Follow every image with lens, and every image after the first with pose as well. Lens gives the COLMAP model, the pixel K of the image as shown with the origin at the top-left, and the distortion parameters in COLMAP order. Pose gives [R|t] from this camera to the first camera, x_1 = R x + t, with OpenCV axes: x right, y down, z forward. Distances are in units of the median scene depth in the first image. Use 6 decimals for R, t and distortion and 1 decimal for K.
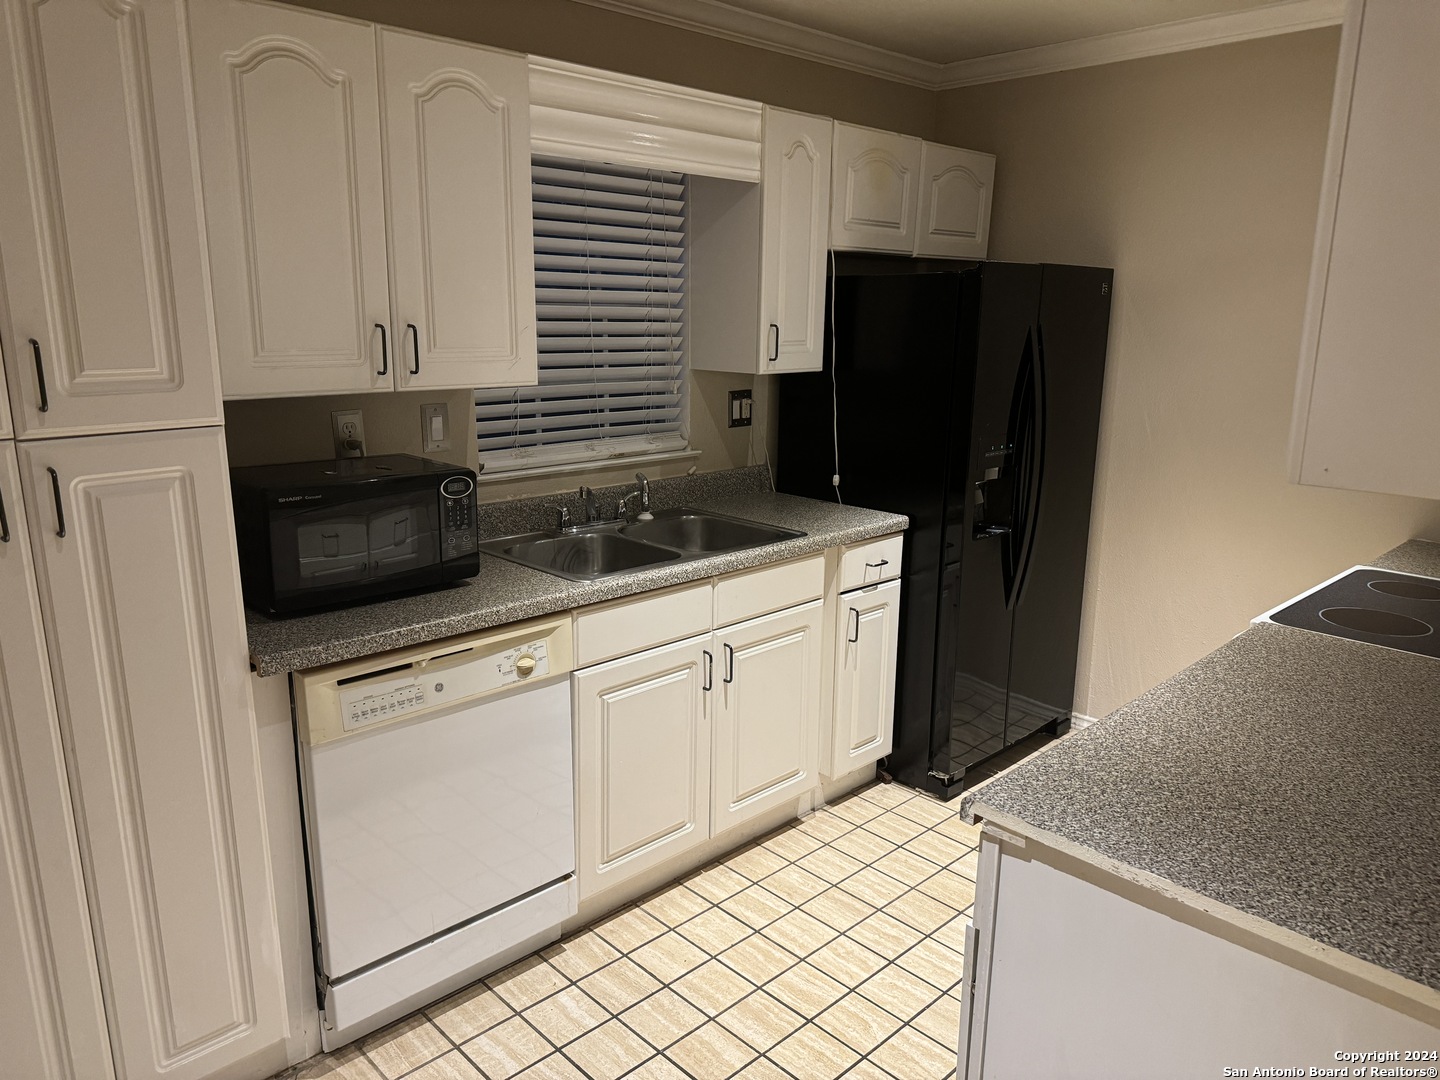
lens RADIAL K [[1015.4, 0, 718.1], [0, 1015.4, 536.6], [0, 0, 1]] dist [0.103784, -0.180455]
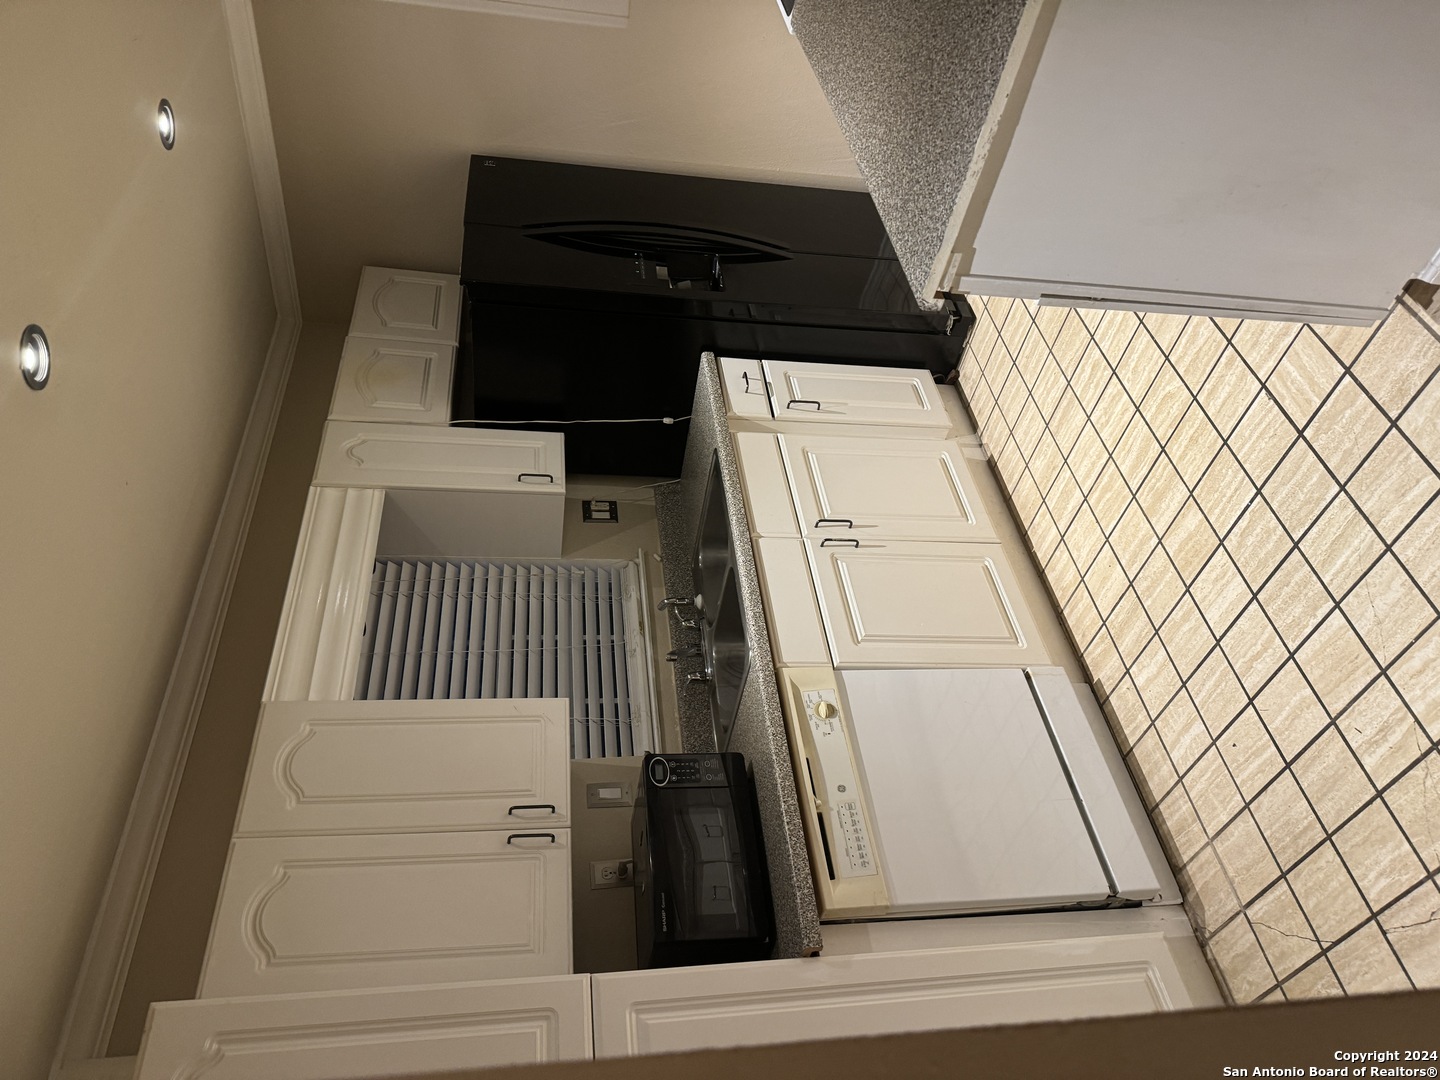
lens RADIAL K [[1014.9, 0, 728.3], [0, 1014.9, 546.9], [0, 0, 1]] dist [0.140982, -0.279559]
pose [[0.011289, -0.999919, -0.005874, -0.010763], [0.999735, 0.011404, -0.020016, 0.042391], [0.020082, -0.005646, 0.999782, -0.075537]]
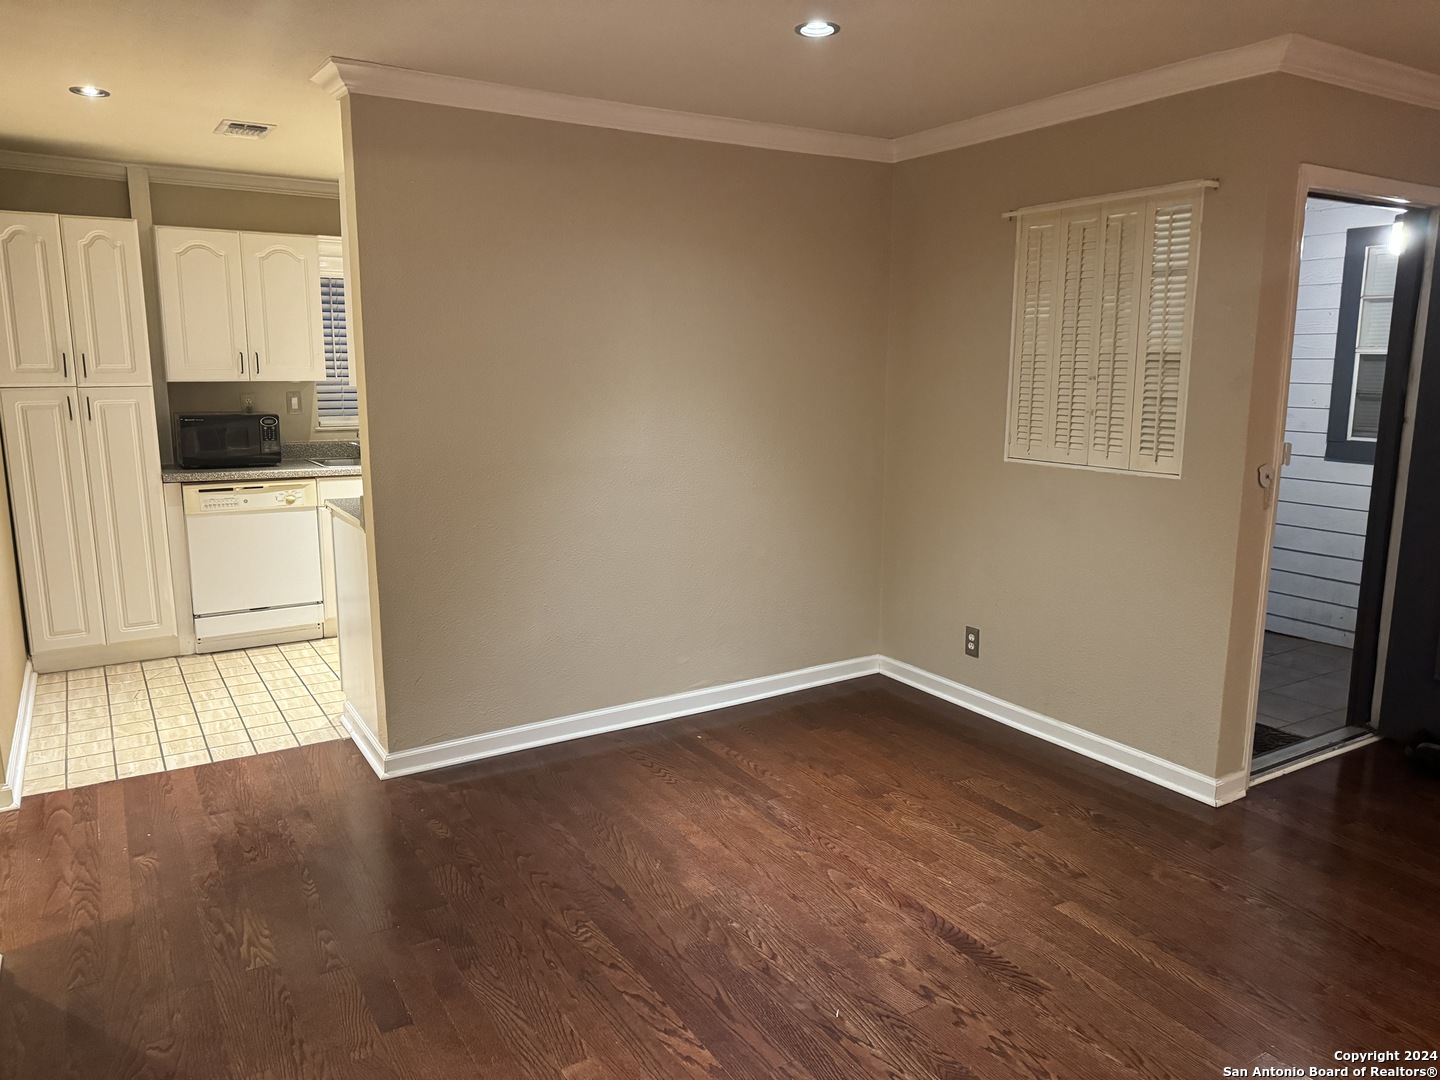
lens RADIAL K [[1030.0, 0, 715.3], [0, 1030.0, 543.2], [0, 0, 1]] dist [-0.006189, 0.002288]
pose [[0.976158, 0.030566, -0.214898, 1.209757], [-0.041273, 0.998111, -0.045516, 0.283541], [0.213101, 0.053300, 0.975575, -1.015414]]
